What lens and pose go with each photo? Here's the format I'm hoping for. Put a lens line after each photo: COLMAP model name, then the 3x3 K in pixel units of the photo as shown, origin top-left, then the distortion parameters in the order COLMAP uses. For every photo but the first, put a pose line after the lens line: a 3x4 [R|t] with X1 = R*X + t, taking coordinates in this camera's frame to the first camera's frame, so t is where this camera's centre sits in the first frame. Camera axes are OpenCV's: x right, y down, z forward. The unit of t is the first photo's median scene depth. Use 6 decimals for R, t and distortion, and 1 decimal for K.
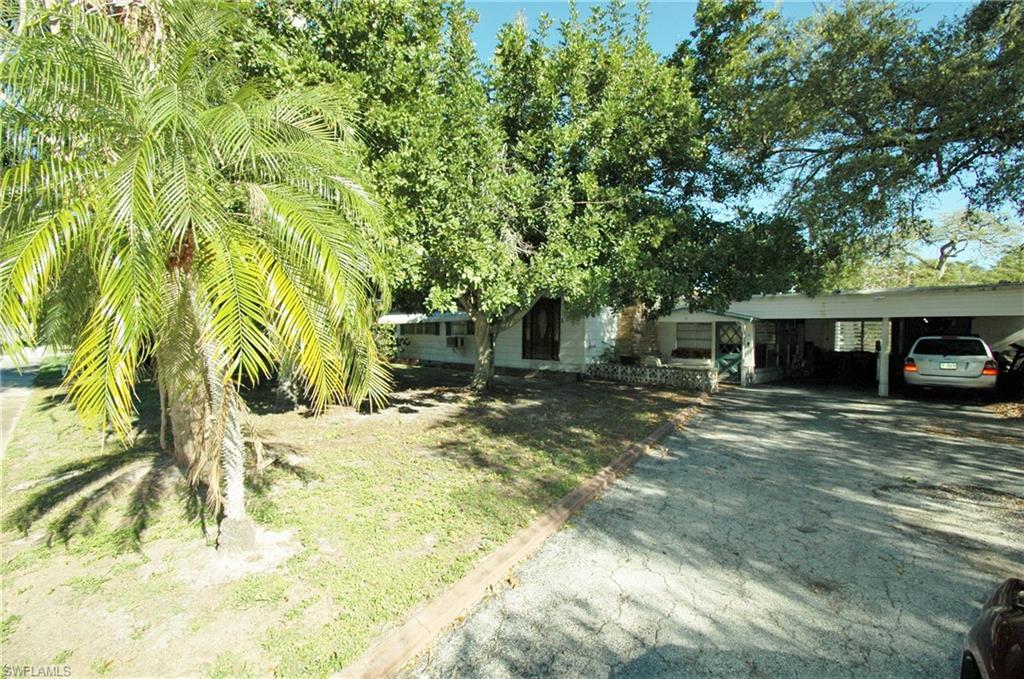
lens RADIAL K [[454.2, 0, 508.7], [0, 454.2, 334.6], [0, 0, 1]] dist [0.009428, -0.019819]
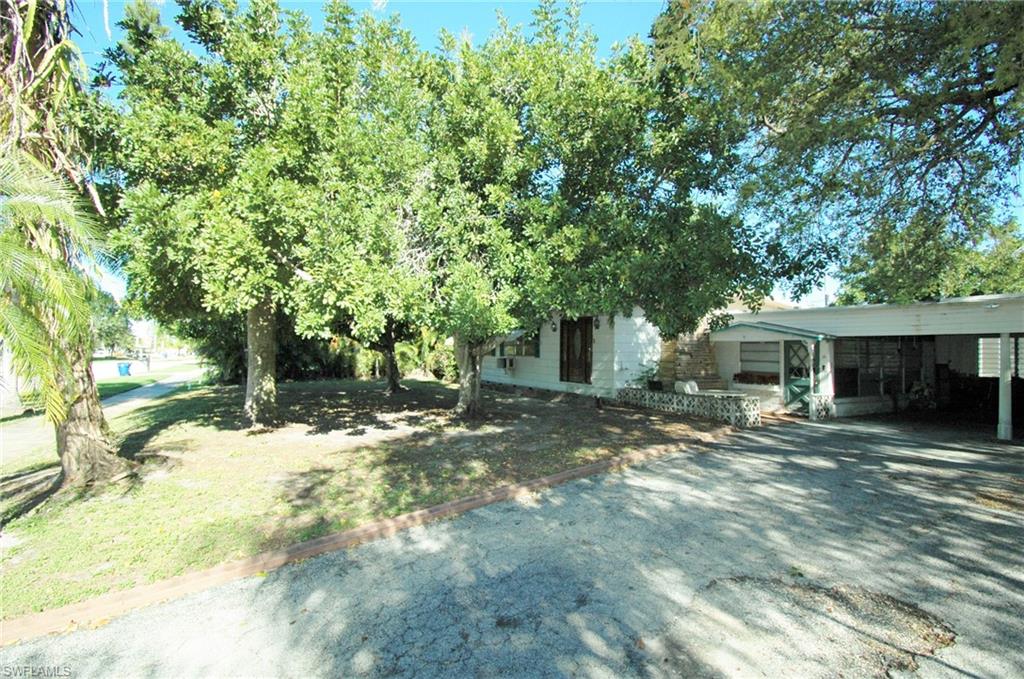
lens RADIAL K [[454.2, 0, 509.5], [0, 454.2, 339.5], [0, 0, 1]] dist [0.009428, -0.019819]
pose [[0.959975, -0.010160, -0.279901, 0.541279], [0.001645, 0.999529, -0.030638, -0.013635], [0.280080, 0.028951, 0.959540, 0.156553]]
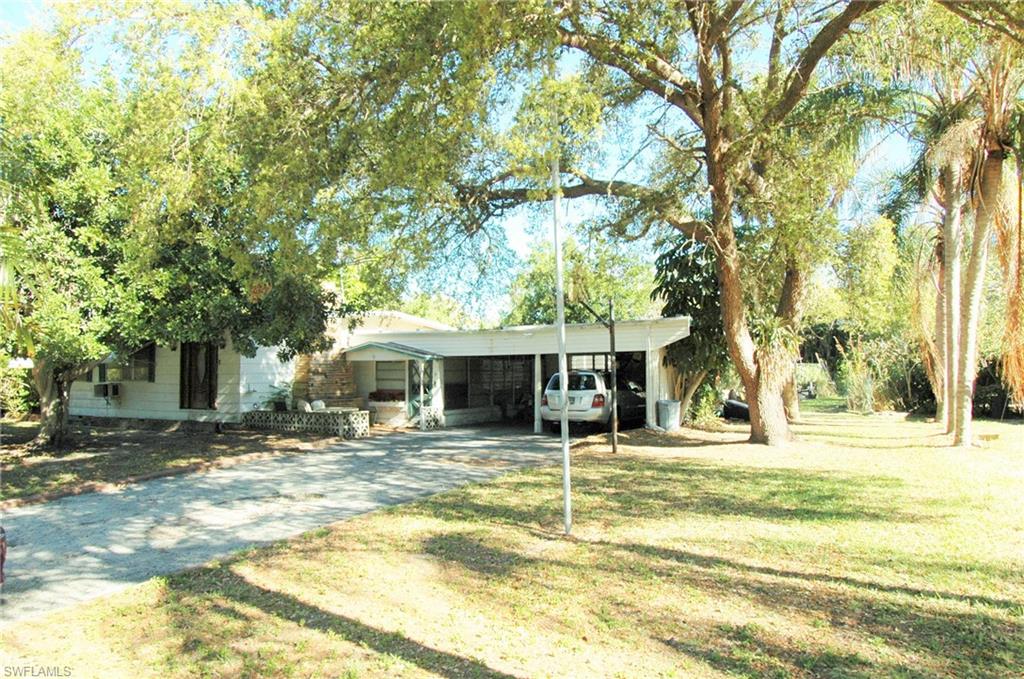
lens RADIAL K [[646.9, 0, 533.0], [0, 646.9, 344.0], [0, 0, 1]] dist [-0.019024, -0.007513]
pose [[0.960682, -0.011256, 0.277422, 0.888329], [0.023252, 0.998929, -0.039990, -0.006912], [-0.276674, 0.044869, 0.959916, -0.803866]]
